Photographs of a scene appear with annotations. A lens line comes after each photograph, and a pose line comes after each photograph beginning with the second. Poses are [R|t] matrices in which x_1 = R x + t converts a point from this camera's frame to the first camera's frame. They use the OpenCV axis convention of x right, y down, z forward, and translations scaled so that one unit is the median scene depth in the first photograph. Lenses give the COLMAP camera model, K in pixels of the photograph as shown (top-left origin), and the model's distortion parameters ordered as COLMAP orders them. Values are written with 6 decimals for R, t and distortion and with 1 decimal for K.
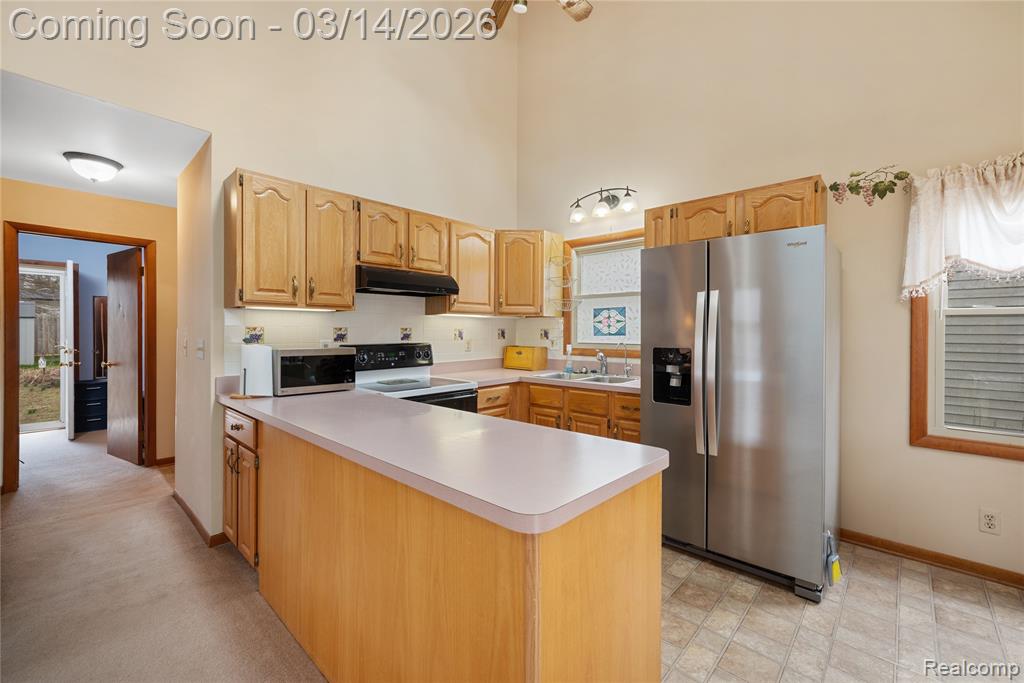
lens RADIAL K [[431.6, 0, 512.0], [0, 431.6, 334.5], [0, 0, 1]] dist [-0.001101, 0.000971]
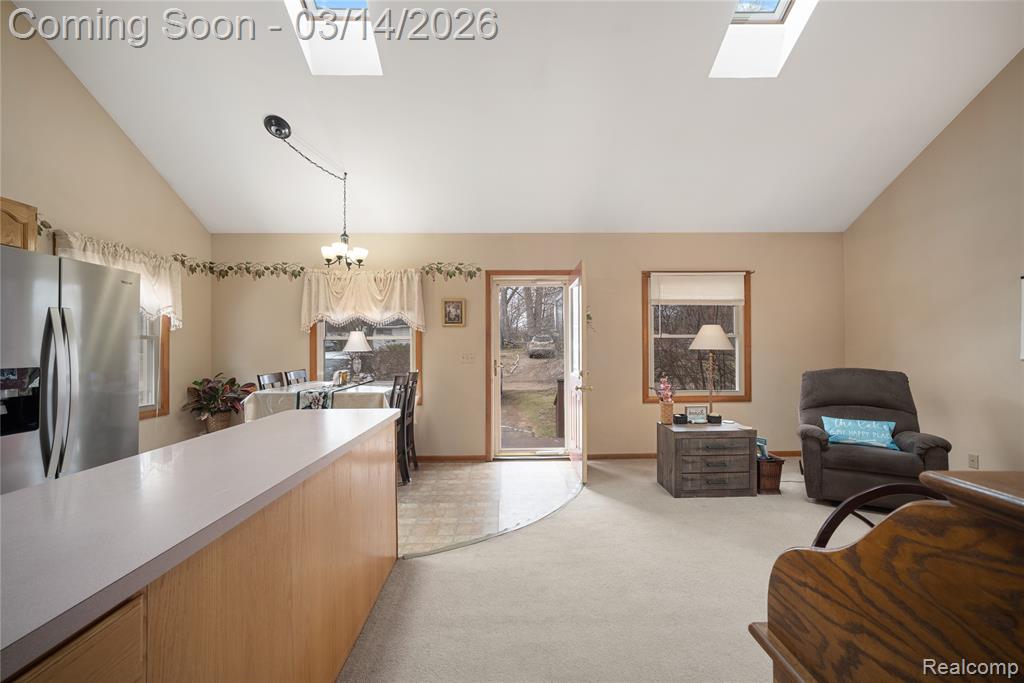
lens RADIAL K [[441.5, 0, 510.4], [0, 441.5, 344.1], [0, 0, 1]] dist [-0.001662, 0.014776]
pose [[-0.688305, 0.008403, 0.725373, -0.674665], [0.007890, 0.999960, -0.004098, -0.001798], [-0.725379, 0.002903, -0.688344, 0.633980]]
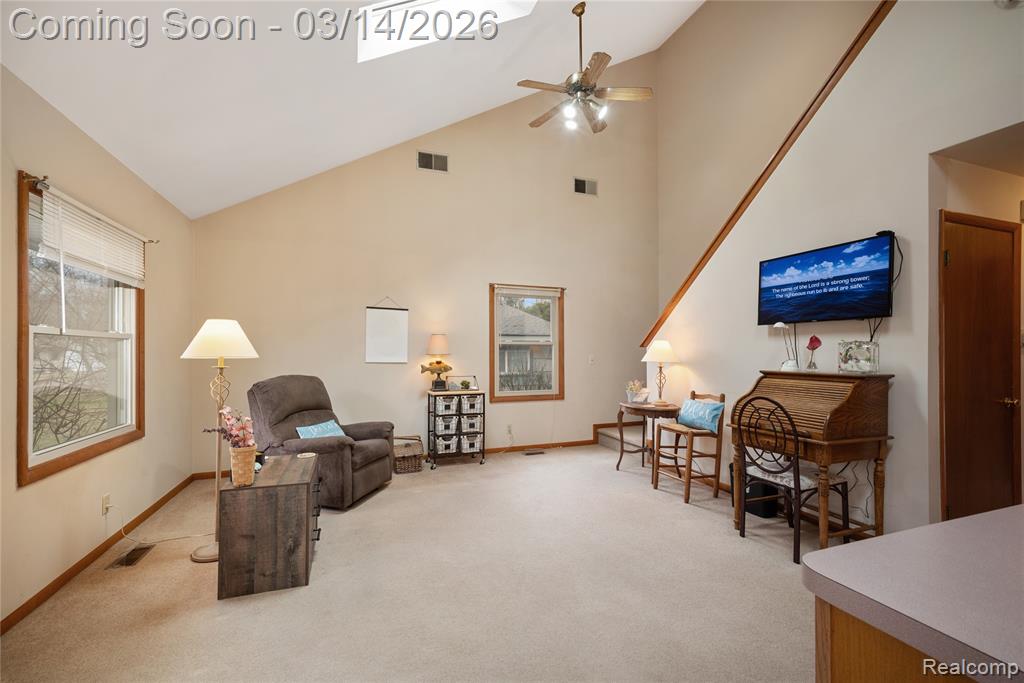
lens RADIAL K [[437.4, 0, 512.0], [0, 437.4, 350.9], [0, 0, 1]] dist [-0.000891, 0.013909]
pose [[-0.420680, -0.005947, -0.907190, 0.281134], [-0.006163, 0.999974, -0.003697, -0.000063], [0.907188, 0.004036, -0.420706, 0.213875]]
